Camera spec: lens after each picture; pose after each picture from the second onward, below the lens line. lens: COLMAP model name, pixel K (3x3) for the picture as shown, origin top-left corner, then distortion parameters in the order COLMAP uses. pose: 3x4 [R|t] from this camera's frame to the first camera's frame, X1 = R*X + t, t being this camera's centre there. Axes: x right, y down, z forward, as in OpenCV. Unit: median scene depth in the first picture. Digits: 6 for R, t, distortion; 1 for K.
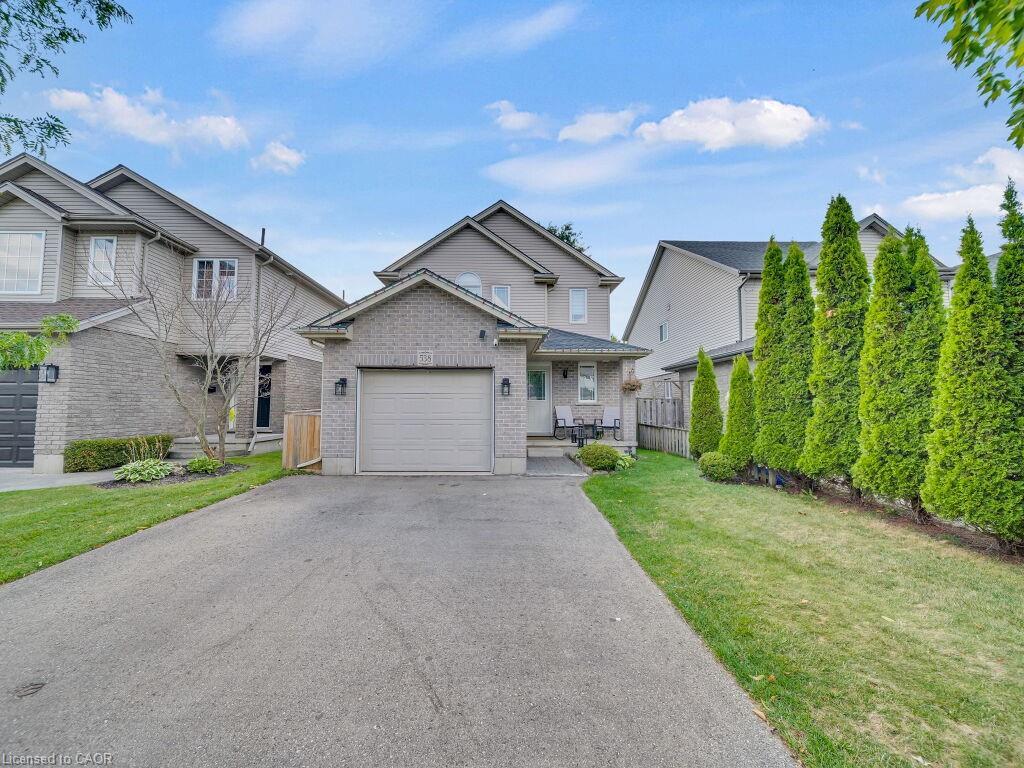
lens RADIAL K [[419.2, 0, 511.5], [0, 419.2, 414.4], [0, 0, 1]] dist [-0.001117, -0.000169]
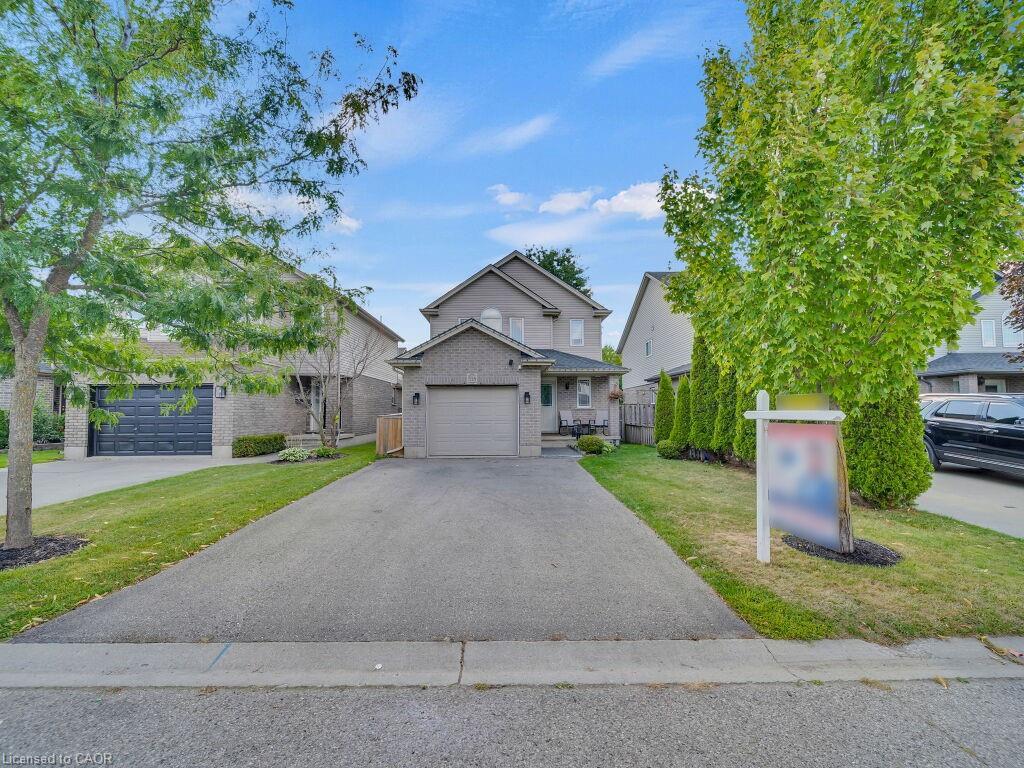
lens RADIAL K [[419.2, 0, 511.5], [0, 419.2, 414.4], [0, 0, 1]] dist [-0.001117, -0.000169]
pose [[0.999944, -0.008522, -0.006275, -0.048813], [0.008432, 0.999864, -0.014186, 0.011245], [0.006395, 0.014132, 0.999880, -0.396779]]
